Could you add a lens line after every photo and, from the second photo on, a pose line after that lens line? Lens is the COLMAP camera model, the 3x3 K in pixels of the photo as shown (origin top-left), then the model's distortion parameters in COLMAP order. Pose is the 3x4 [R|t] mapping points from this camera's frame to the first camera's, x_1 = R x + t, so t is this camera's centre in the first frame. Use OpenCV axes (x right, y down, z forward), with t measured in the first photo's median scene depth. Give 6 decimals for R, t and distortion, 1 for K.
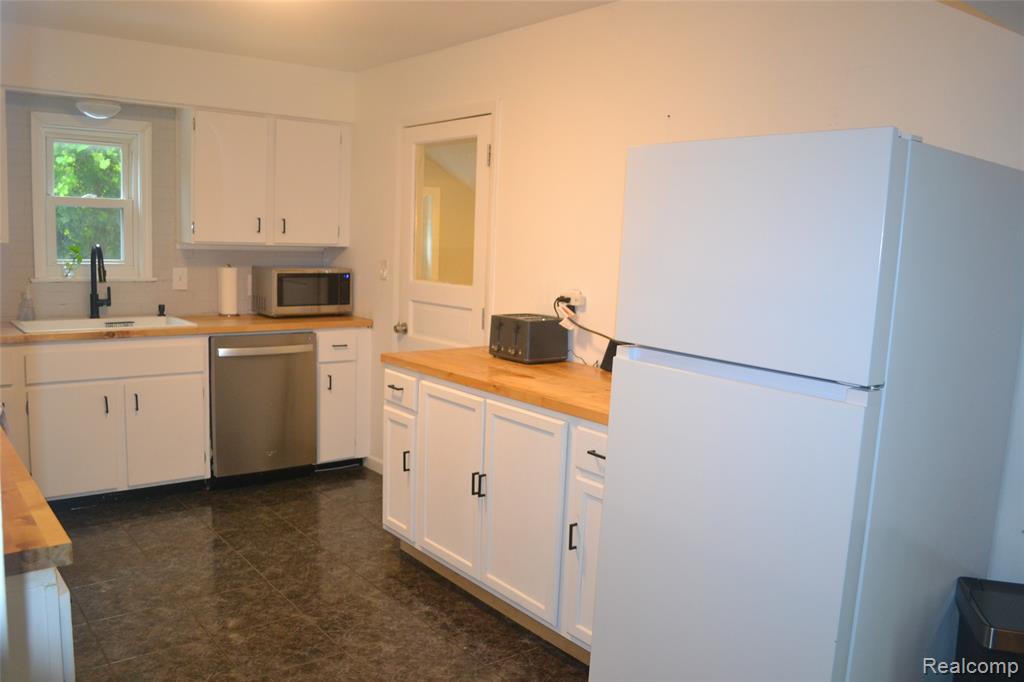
lens RADIAL K [[830.2, 0, 512.4], [0, 830.2, 337.7], [0, 0, 1]] dist [-0.067389, -0.004398]
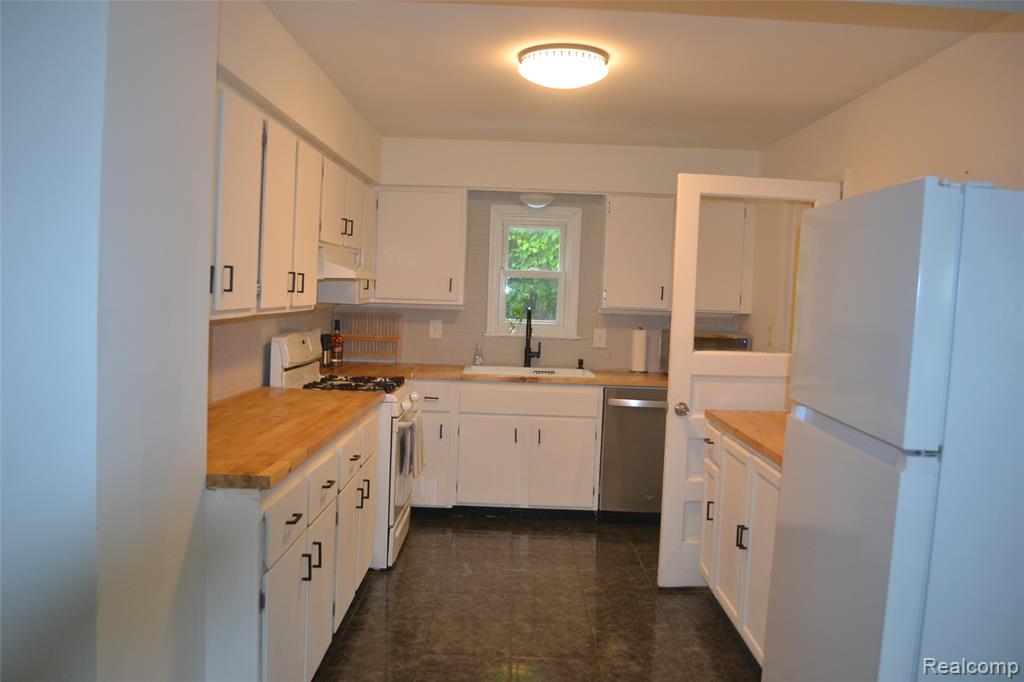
lens RADIAL K [[830.2, 0, 511.5], [0, 830.2, 345.3], [0, 0, 1]] dist [-0.067389, -0.004398]
pose [[0.786299, 0.033653, -0.616929, 0.245527], [-0.083322, 0.995170, -0.051912, 0.010756], [0.612202, 0.092222, 0.785305, -0.006172]]
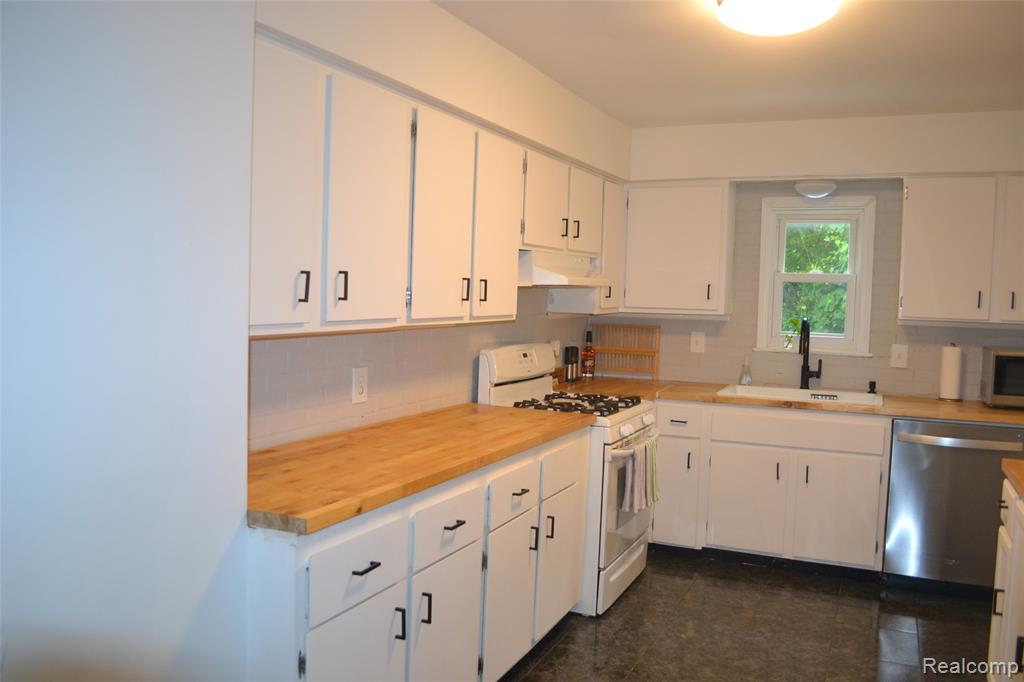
lens RADIAL K [[830.2, 0, 513.0], [0, 830.2, 342.1], [0, 0, 1]] dist [-0.067389, -0.004398]
pose [[0.464055, 0.031628, -0.885242, 0.241088], [-0.115555, 0.992984, -0.025098, -0.013818], [0.878237, 0.113941, 0.464454, 0.183113]]
